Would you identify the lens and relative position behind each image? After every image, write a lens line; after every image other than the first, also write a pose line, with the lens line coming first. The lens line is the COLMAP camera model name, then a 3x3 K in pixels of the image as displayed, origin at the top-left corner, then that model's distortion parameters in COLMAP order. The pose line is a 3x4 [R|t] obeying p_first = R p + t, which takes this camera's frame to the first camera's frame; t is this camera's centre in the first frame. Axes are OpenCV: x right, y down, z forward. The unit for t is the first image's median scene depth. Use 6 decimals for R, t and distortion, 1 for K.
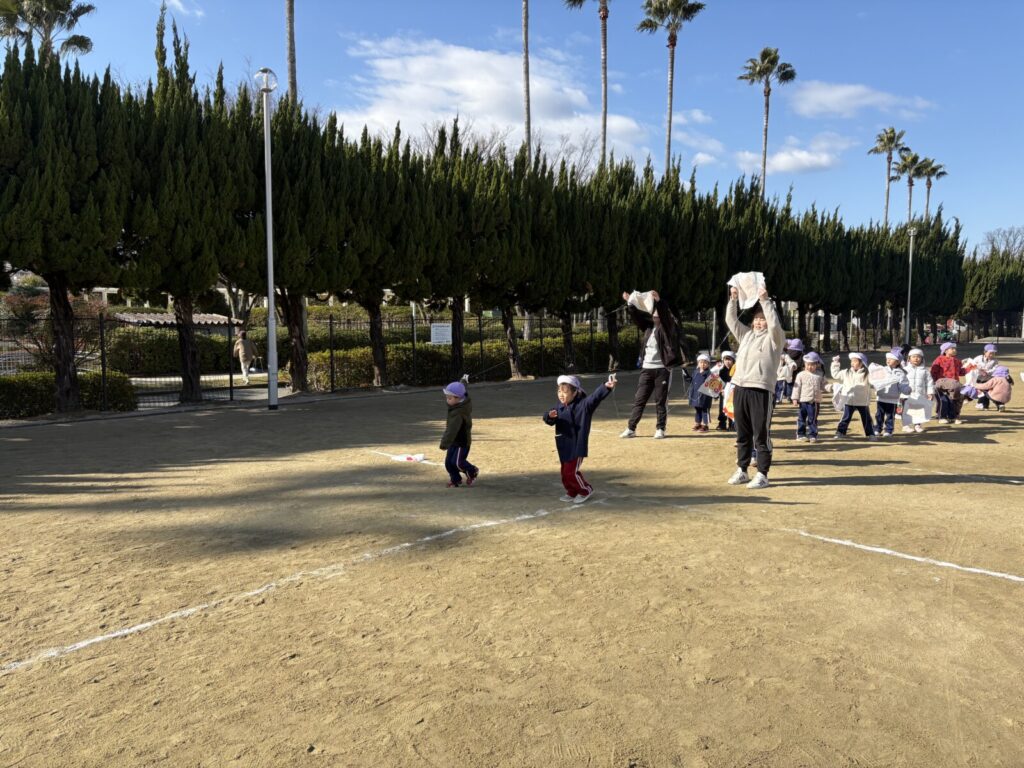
lens RADIAL K [[776.6, 0, 514.2], [0, 776.6, 374.3], [0, 0, 1]] dist [0.042668, -0.049761]
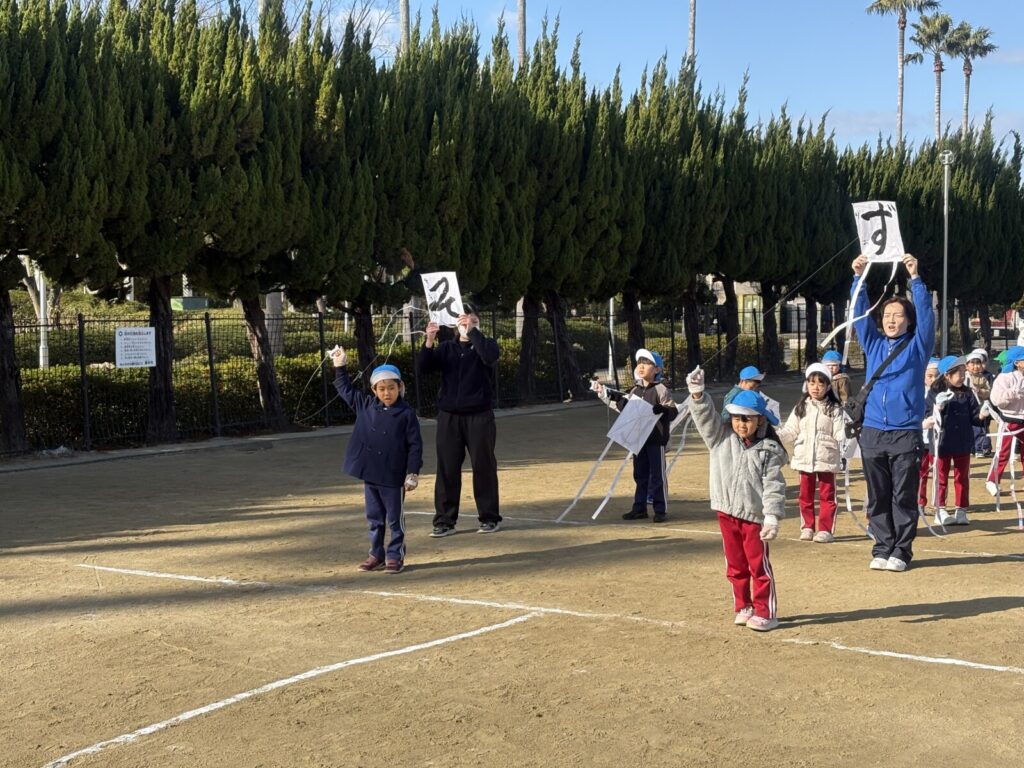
lens RADIAL K [[1523.4, 0, 536.6], [0, 1523.4, 382.6], [0, 0, 1]] dist [0.358201, -1.747297]
pose [[0.977561, -0.017446, 0.209927, -0.051507], [0.022681, 0.999488, -0.022555, 0.001187], [-0.209426, 0.026810, 0.977457, -0.080501]]
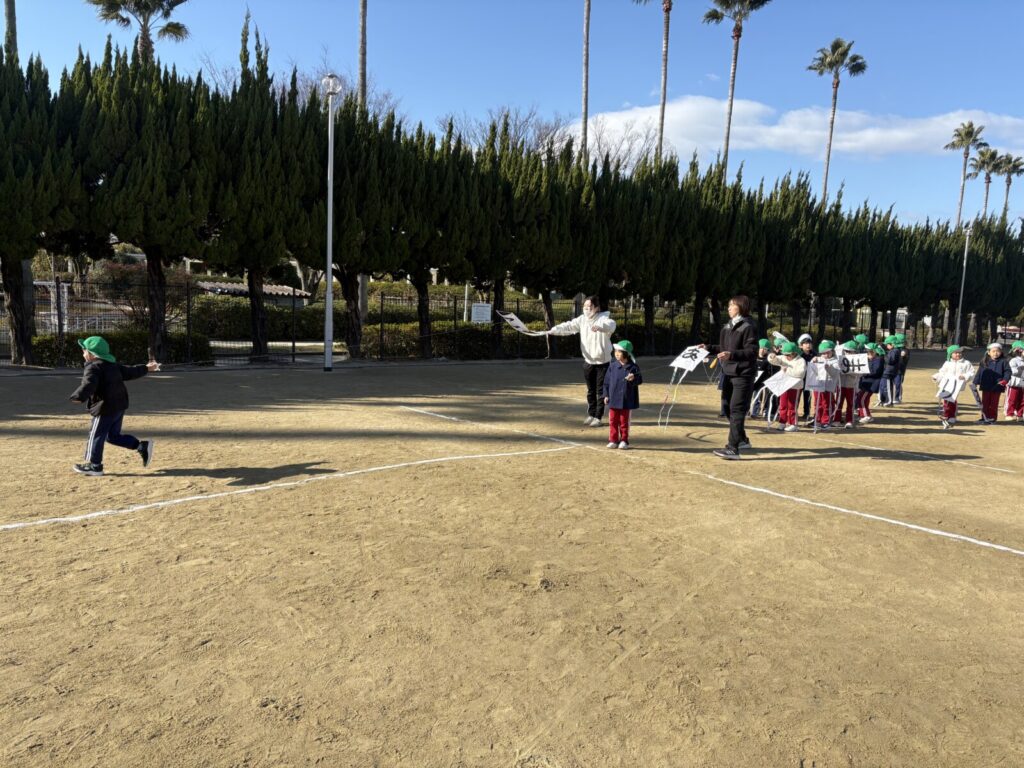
lens RADIAL K [[776.3, 0, 512.0], [0, 776.3, 384.0], [0, 0, 1]] dist [0.040176, -0.048341]
pose [[0.995268, 0.051599, -0.082338, 0.047885], [-0.048724, 0.998143, 0.036561, 0.006678], [0.084072, -0.032377, 0.995934, -0.102354]]
